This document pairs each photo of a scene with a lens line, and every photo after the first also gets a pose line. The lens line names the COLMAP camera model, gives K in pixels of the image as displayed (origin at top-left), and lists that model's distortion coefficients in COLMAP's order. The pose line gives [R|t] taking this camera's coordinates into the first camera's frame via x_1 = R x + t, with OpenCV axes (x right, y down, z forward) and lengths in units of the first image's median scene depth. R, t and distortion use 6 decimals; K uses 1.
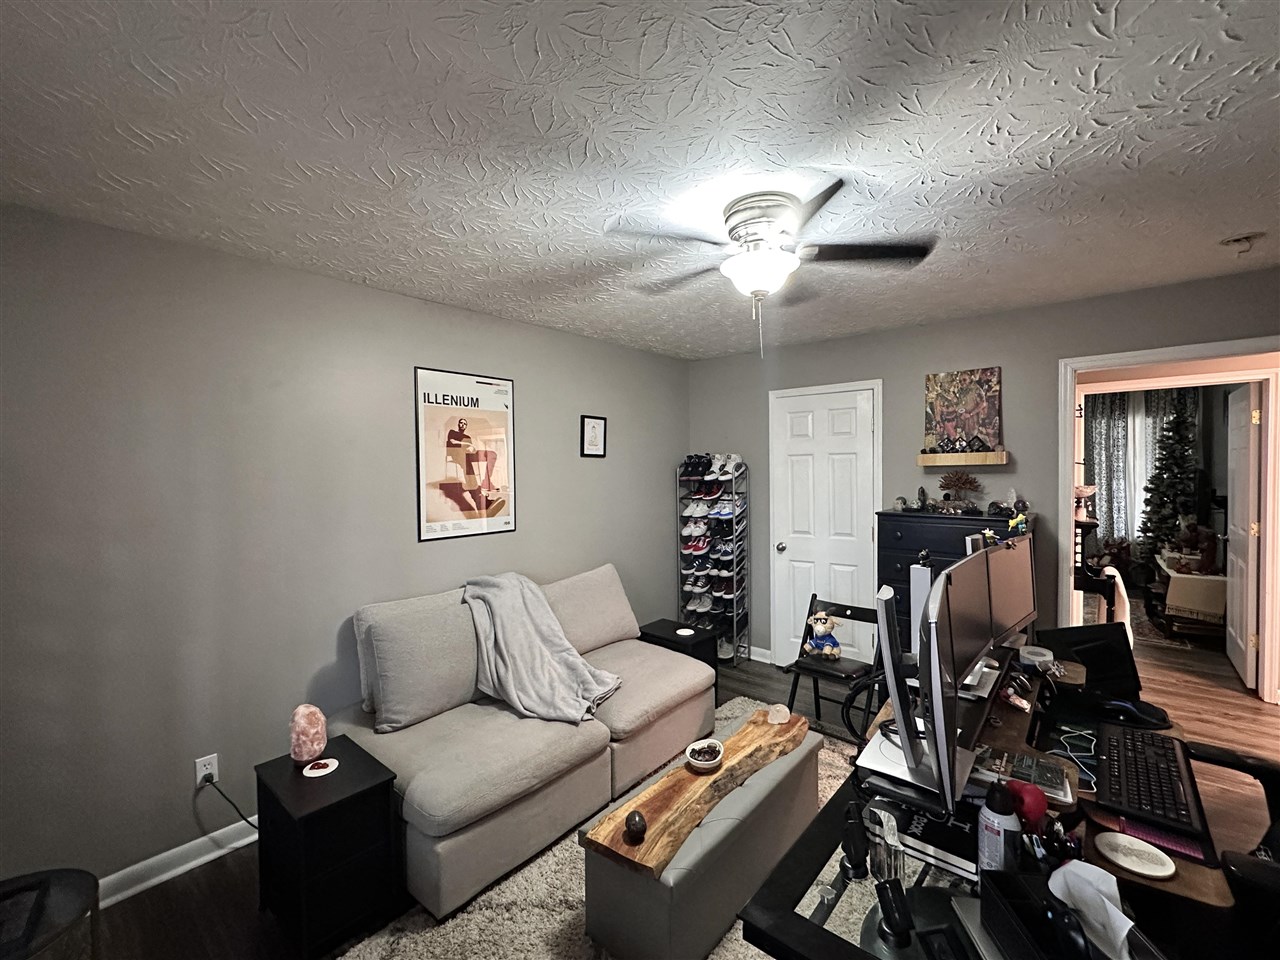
lens RADIAL K [[540.0, 0, 642.4], [0, 540.0, 478.4], [0, 0, 1]] dist [-0.003480, -0.000392]
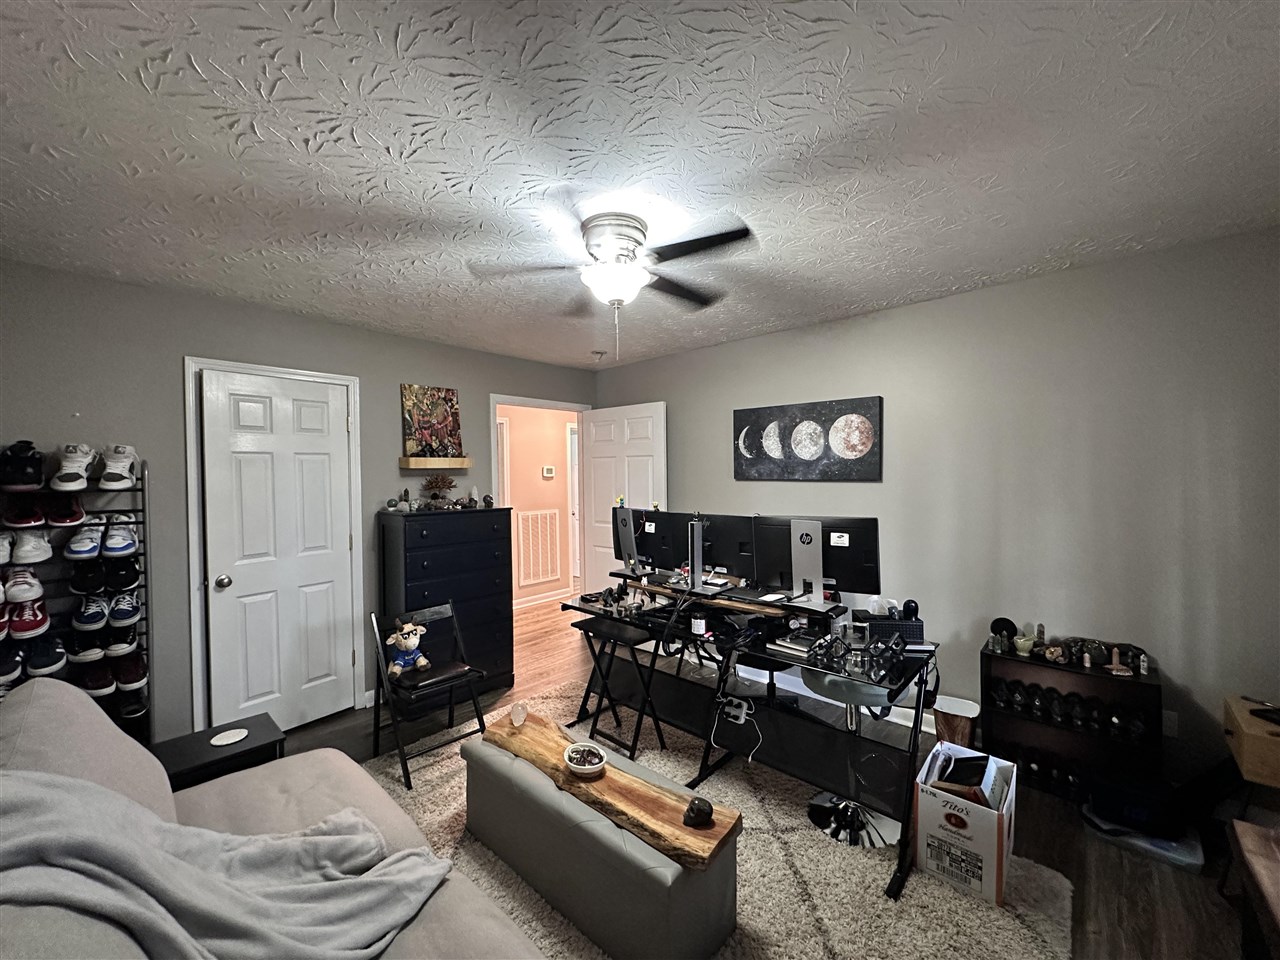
lens RADIAL K [[510.8, 0, 641.8], [0, 510.8, 478.2], [0, 0, 1]] dist [-0.001612, 0.000944]
pose [[0.043123, 0.000444, 0.999070, -0.464286], [0.027678, 0.999616, -0.001639, 0.009548], [-0.998686, 0.027723, 0.043094, 0.502916]]
